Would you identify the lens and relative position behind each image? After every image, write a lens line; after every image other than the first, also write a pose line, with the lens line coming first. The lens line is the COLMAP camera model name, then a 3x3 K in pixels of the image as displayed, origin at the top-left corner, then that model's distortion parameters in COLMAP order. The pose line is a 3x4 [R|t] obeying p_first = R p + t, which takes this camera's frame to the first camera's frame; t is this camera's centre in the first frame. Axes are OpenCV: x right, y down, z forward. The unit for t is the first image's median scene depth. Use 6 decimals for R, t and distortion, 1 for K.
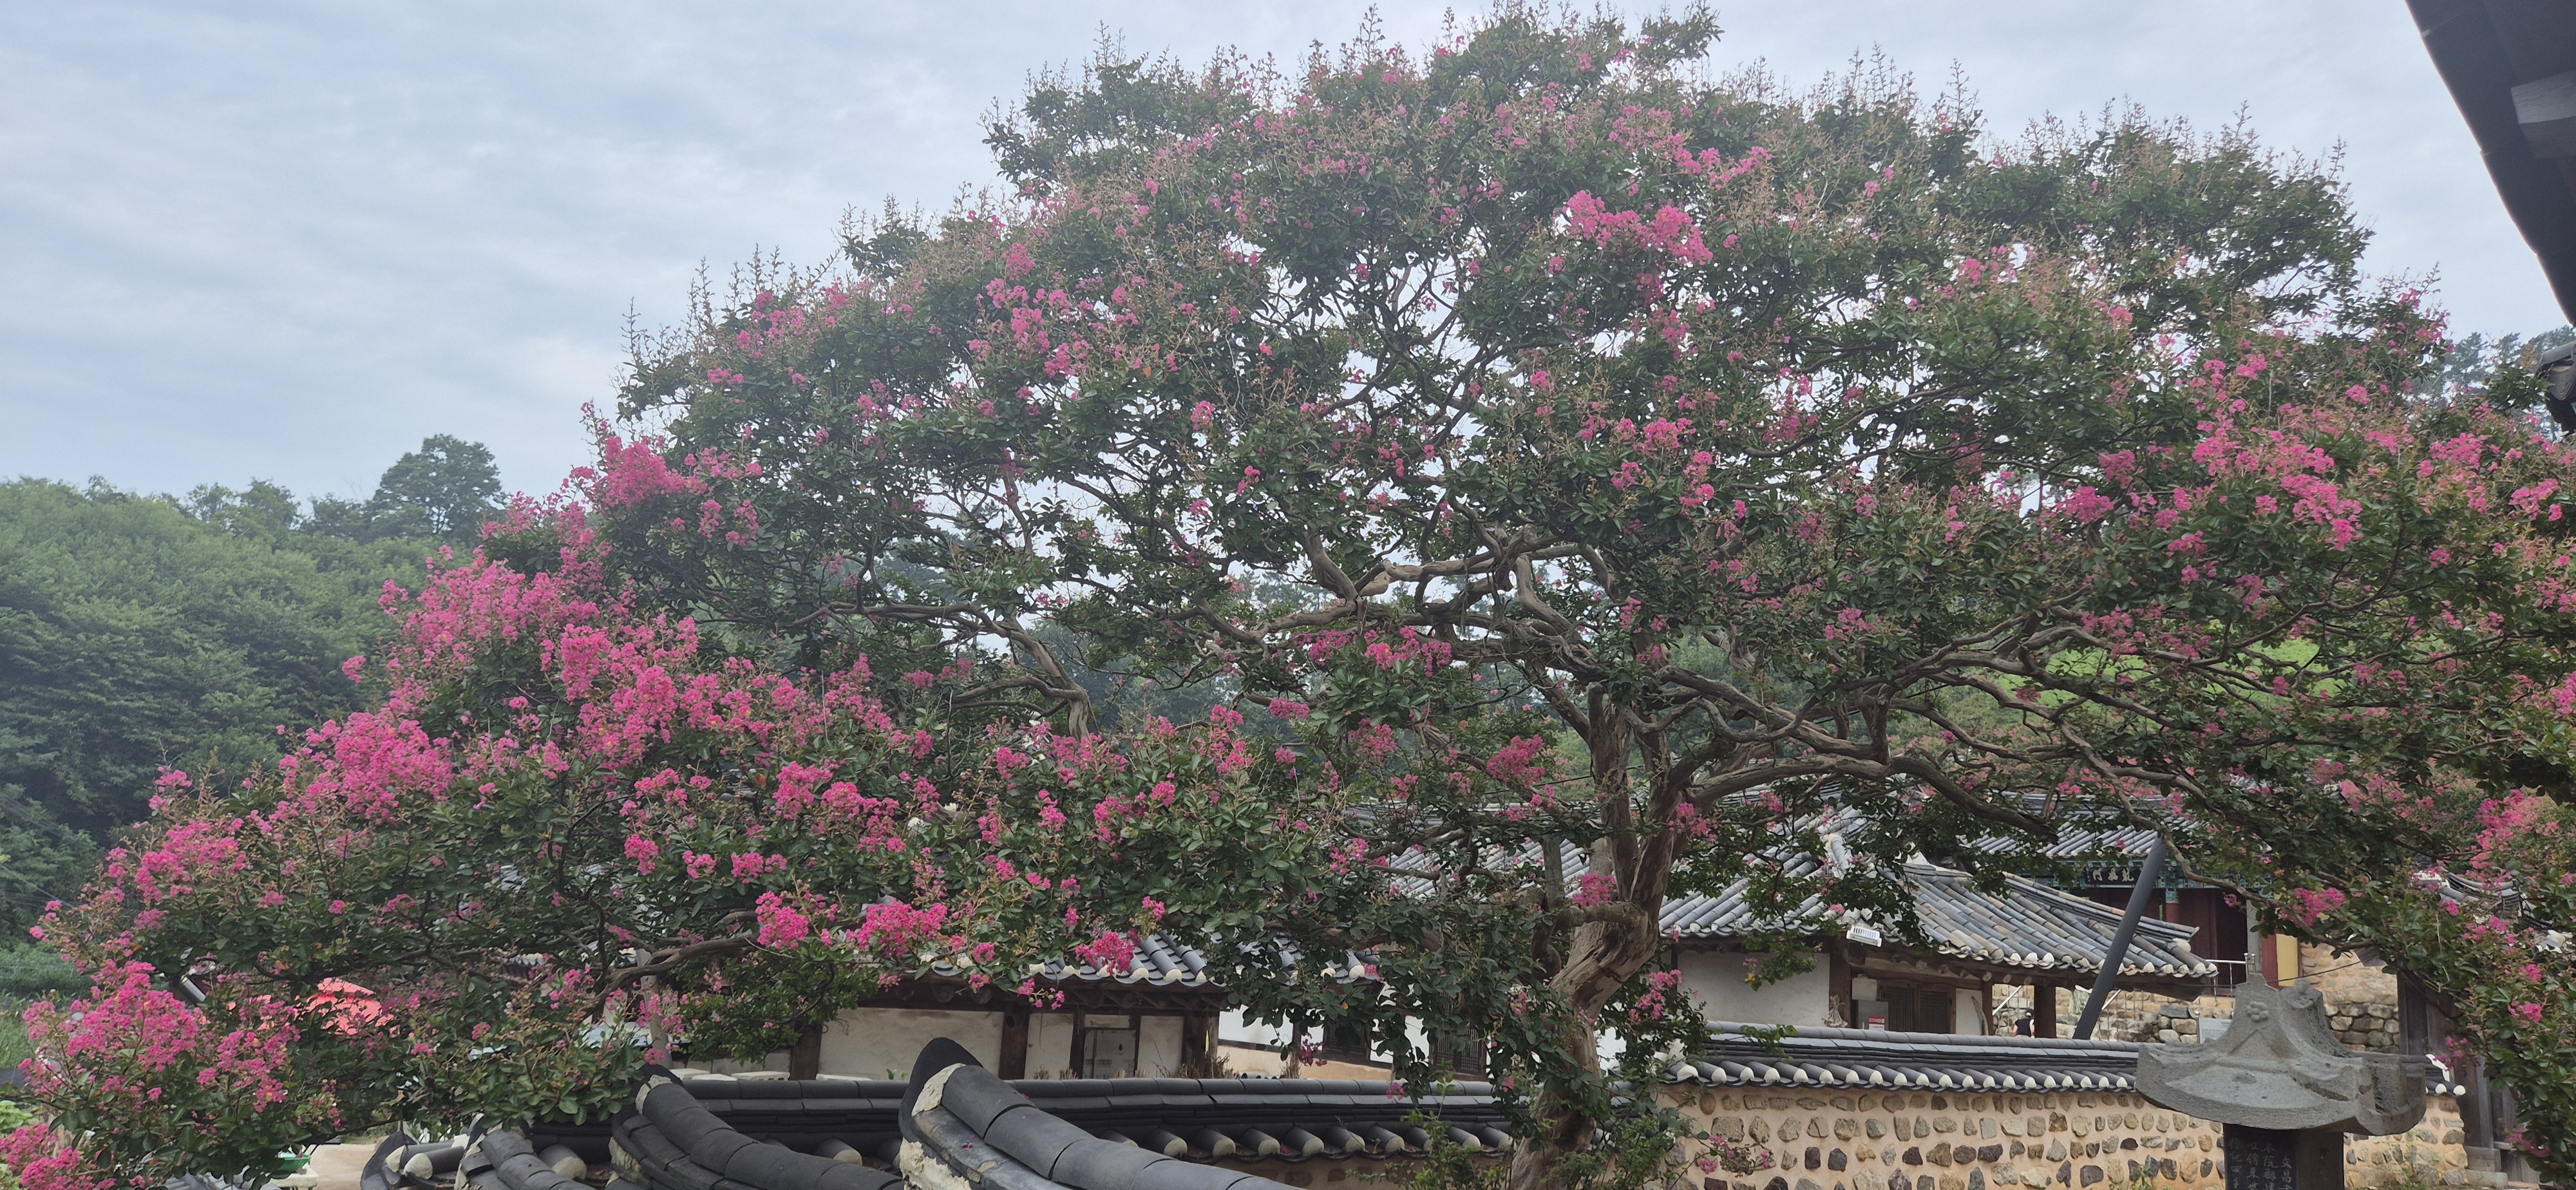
lens RADIAL K [[1676.6, 0, 1289.7], [0, 1676.6, 606.4], [0, 0, 1]] dist [0.051546, -0.051517]
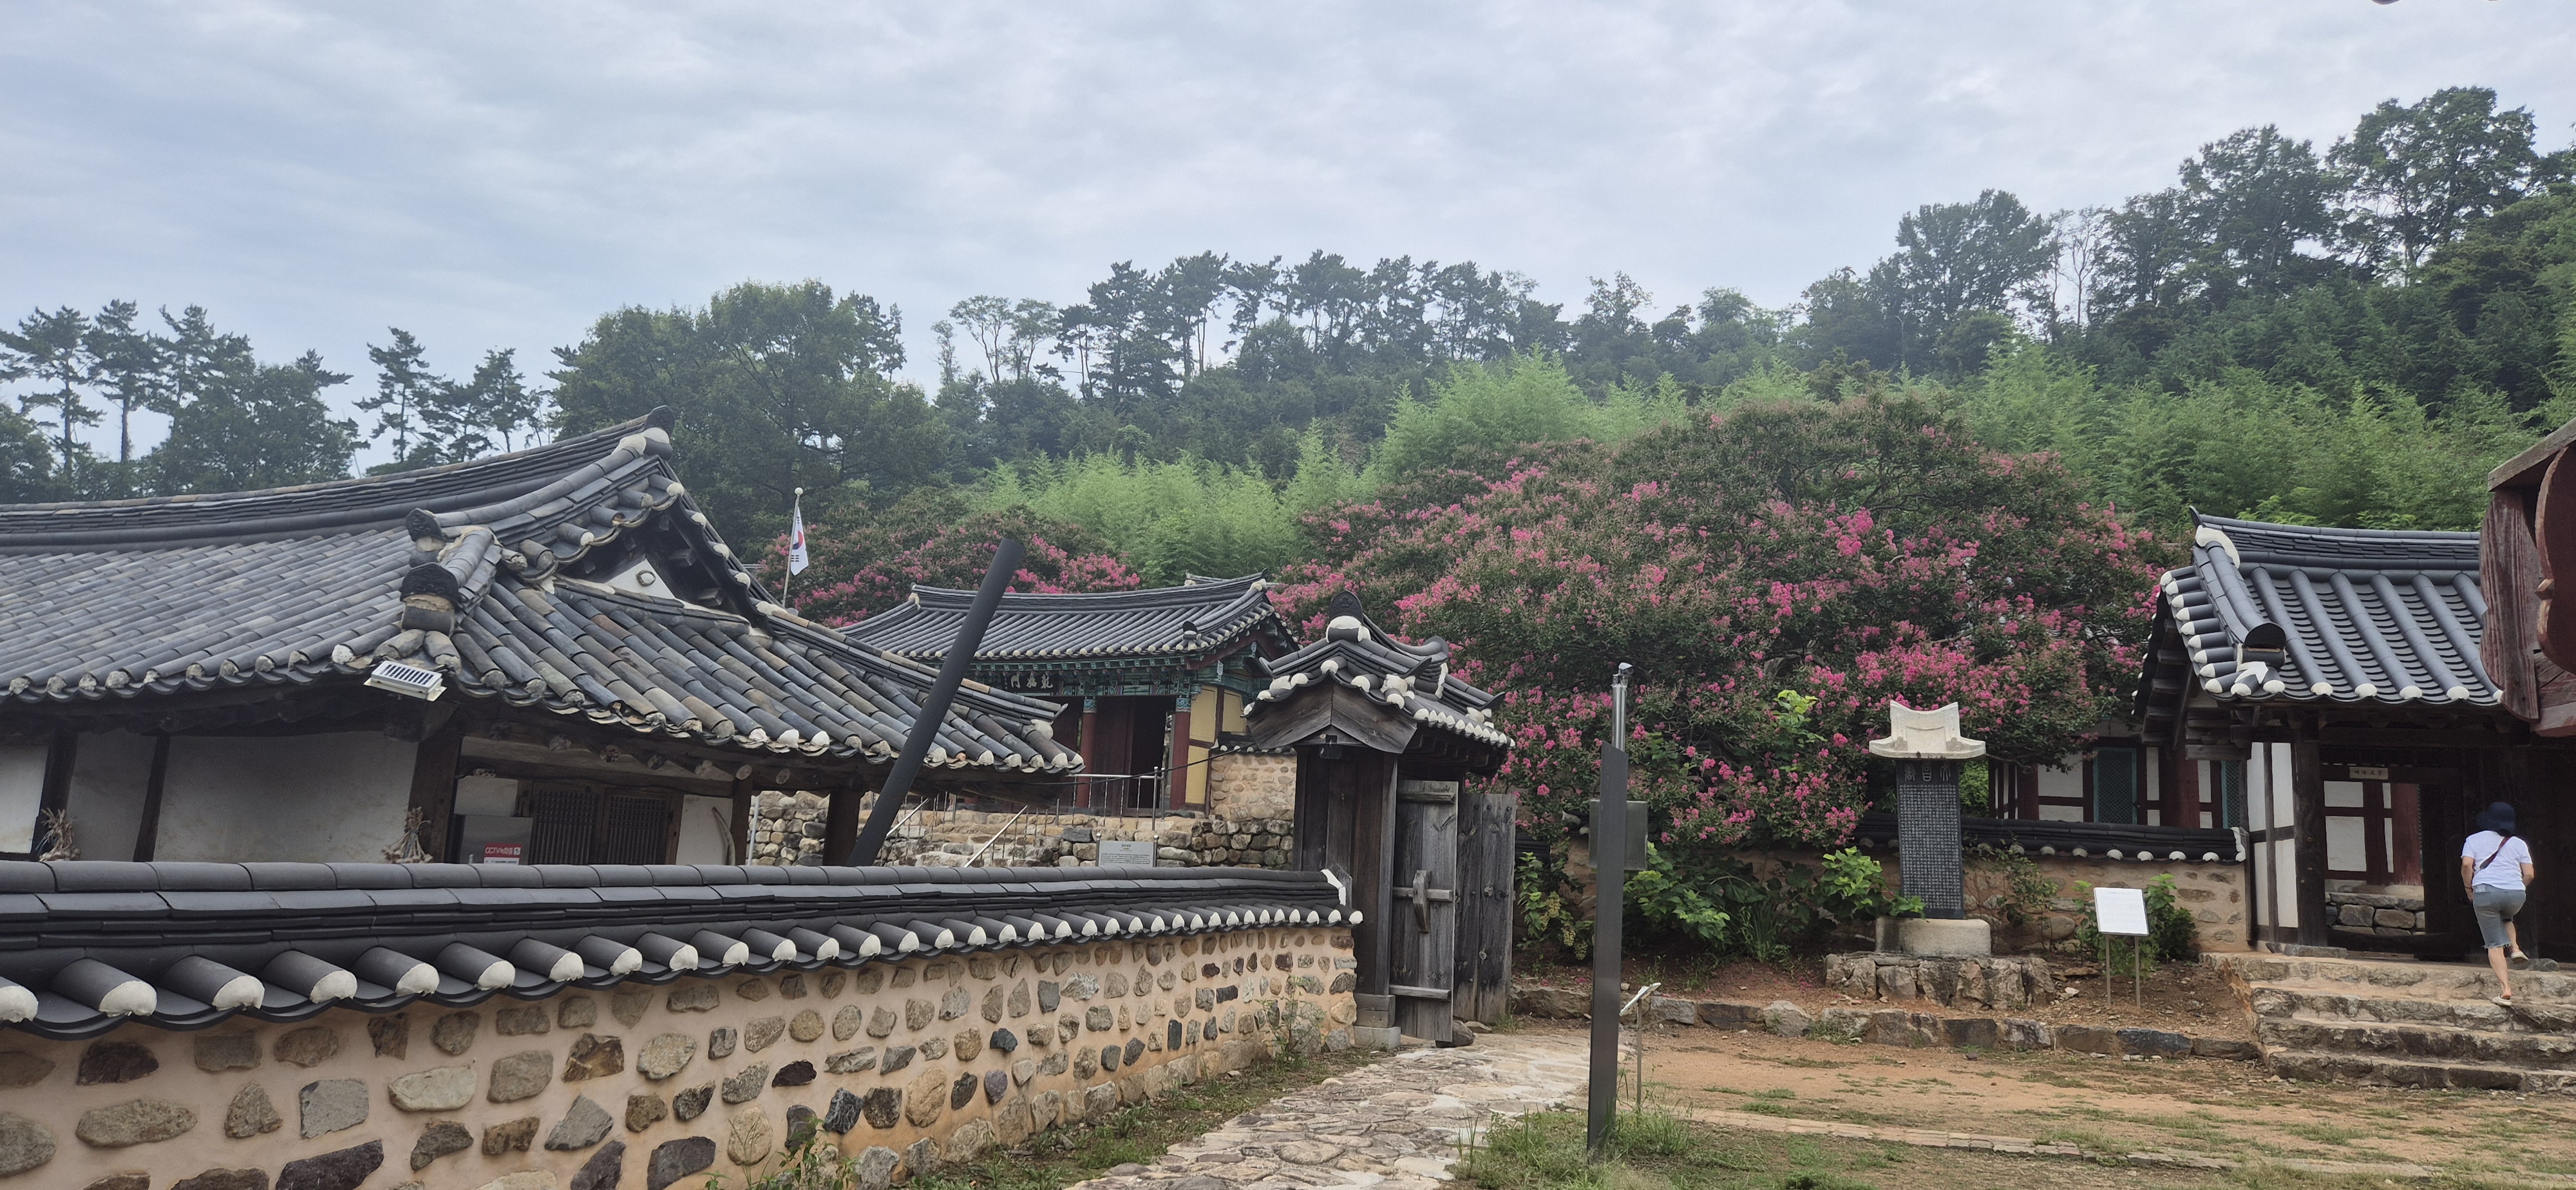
lens RADIAL K [[1676.6, 0, 1289.7], [0, 1676.6, 606.4], [0, 0, 1]] dist [0.051546, -0.051517]
pose [[0.845723, 0.046977, 0.531550, 0.272563], [-0.092506, 0.993942, 0.059339, 0.111251], [-0.525543, -0.099356, 0.844946, 0.413710]]
